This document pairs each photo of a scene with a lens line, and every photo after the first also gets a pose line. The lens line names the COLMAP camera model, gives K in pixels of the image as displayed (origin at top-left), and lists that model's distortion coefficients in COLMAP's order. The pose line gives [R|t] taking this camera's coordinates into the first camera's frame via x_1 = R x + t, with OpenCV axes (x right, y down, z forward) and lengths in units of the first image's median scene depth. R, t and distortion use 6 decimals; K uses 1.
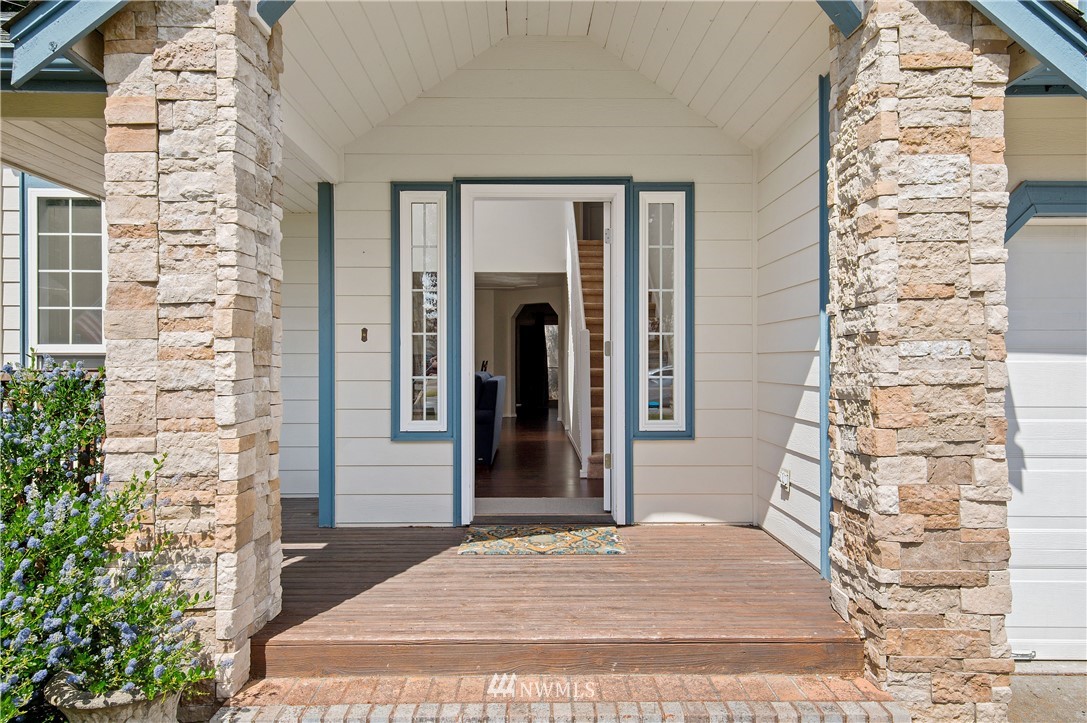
lens RADIAL K [[725.7, 0, 546.8], [0, 725.7, 359.6], [0, 0, 1]] dist [0.032082, 0.002051]
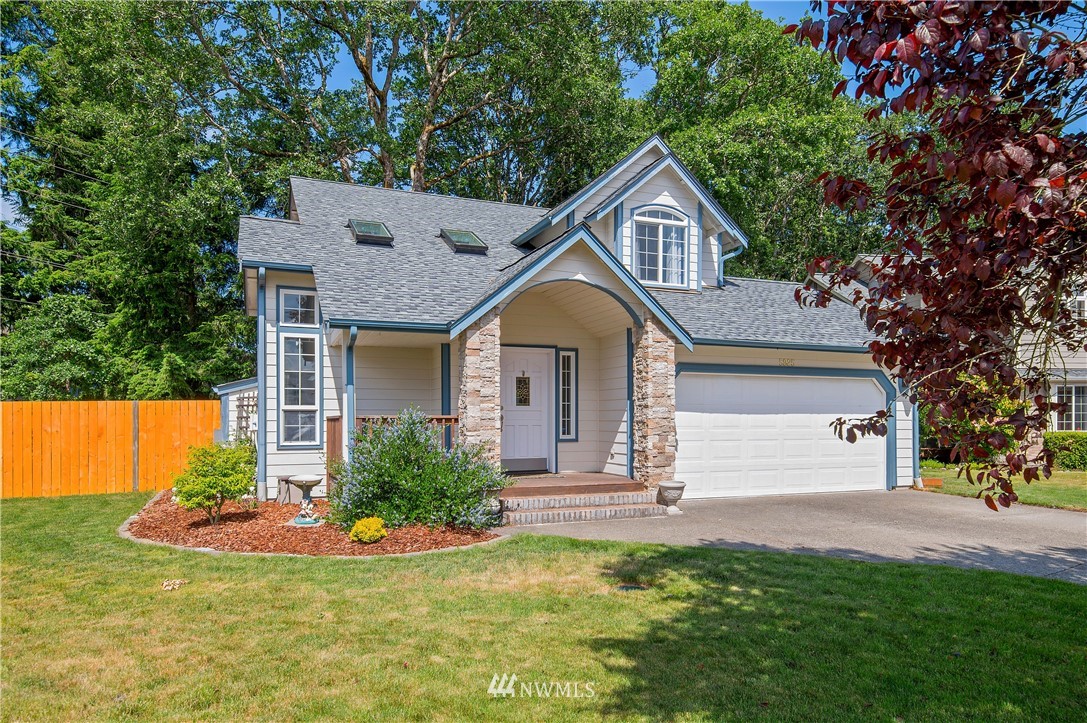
lens RADIAL K [[678.6, 0, 536.4], [0, 678.6, 425.6], [0, 0, 1]] dist [-0.005015, -0.001150]
pose [[0.936167, -0.003477, 0.351537, -1.439945], [-0.000216, 0.999945, 0.010464, 0.035981], [-0.351554, -0.009871, 0.936115, -2.289974]]
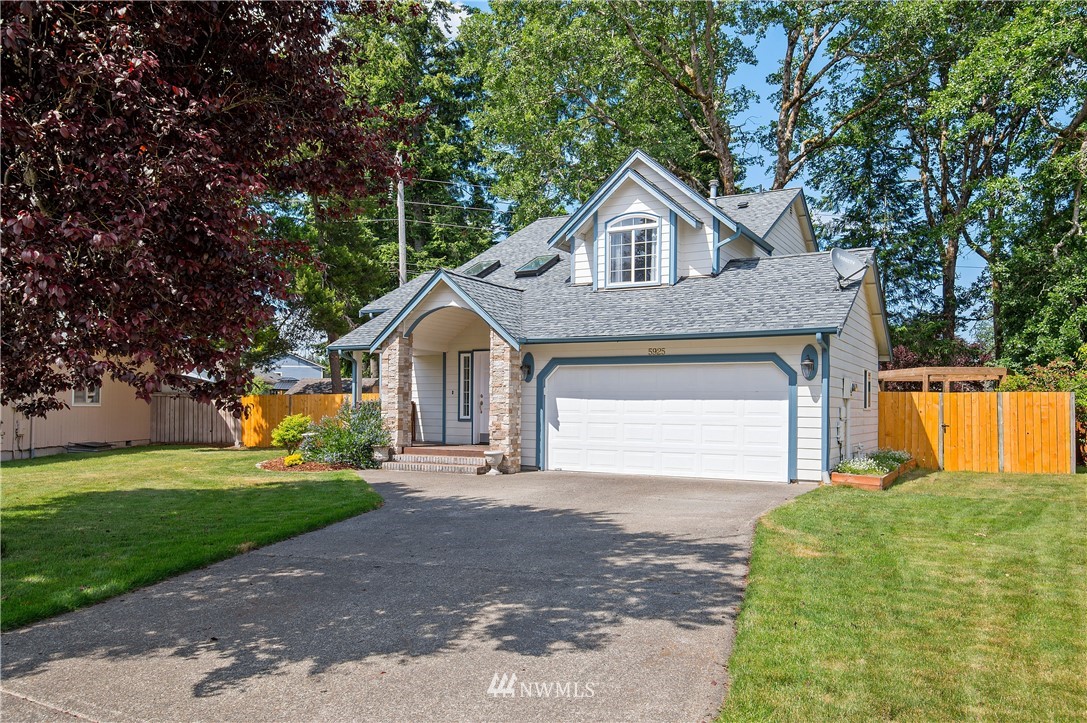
lens RADIAL K [[801.8, 0, 561.9], [0, 801.8, 407.2], [0, 0, 1]] dist [0.003154, 0.008051]
pose [[0.874744, 0.007105, -0.484534, 3.764087], [-0.008314, 0.999965, -0.000347, 0.064664], [0.484514, 0.004331, 0.874773, -3.913785]]
